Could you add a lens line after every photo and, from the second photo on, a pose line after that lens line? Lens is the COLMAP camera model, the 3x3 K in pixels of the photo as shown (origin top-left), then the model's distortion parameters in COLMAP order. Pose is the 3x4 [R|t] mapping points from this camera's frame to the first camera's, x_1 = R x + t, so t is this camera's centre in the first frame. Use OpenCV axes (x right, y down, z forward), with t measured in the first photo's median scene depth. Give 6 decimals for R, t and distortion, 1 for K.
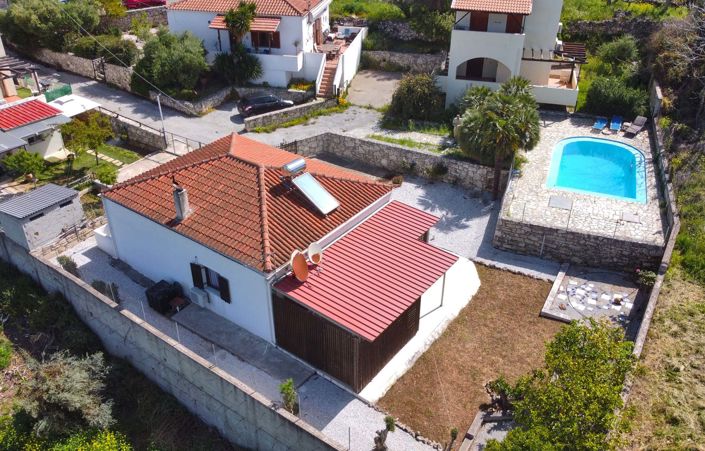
lens RADIAL K [[610.7, 0, 352.5], [0, 610.7, 225.5], [0, 0, 1]] dist [-0.000245, -0.002808]
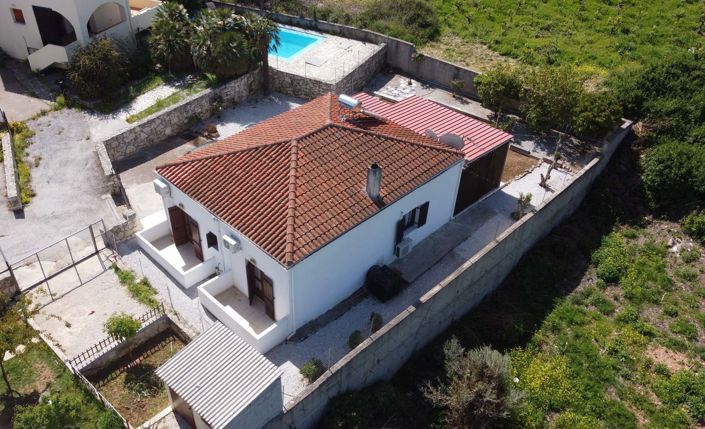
lens RADIAL K [[584.3, 0, 320.7], [0, 584.3, 214.1], [0, 0, 1]] dist [-0.005972, -0.000963]
pose [[0.158316, -0.599837, 0.784303, -0.648587], [0.508272, 0.730505, 0.456094, -0.283600], [-0.846520, 0.326432, 0.420531, 0.447174]]
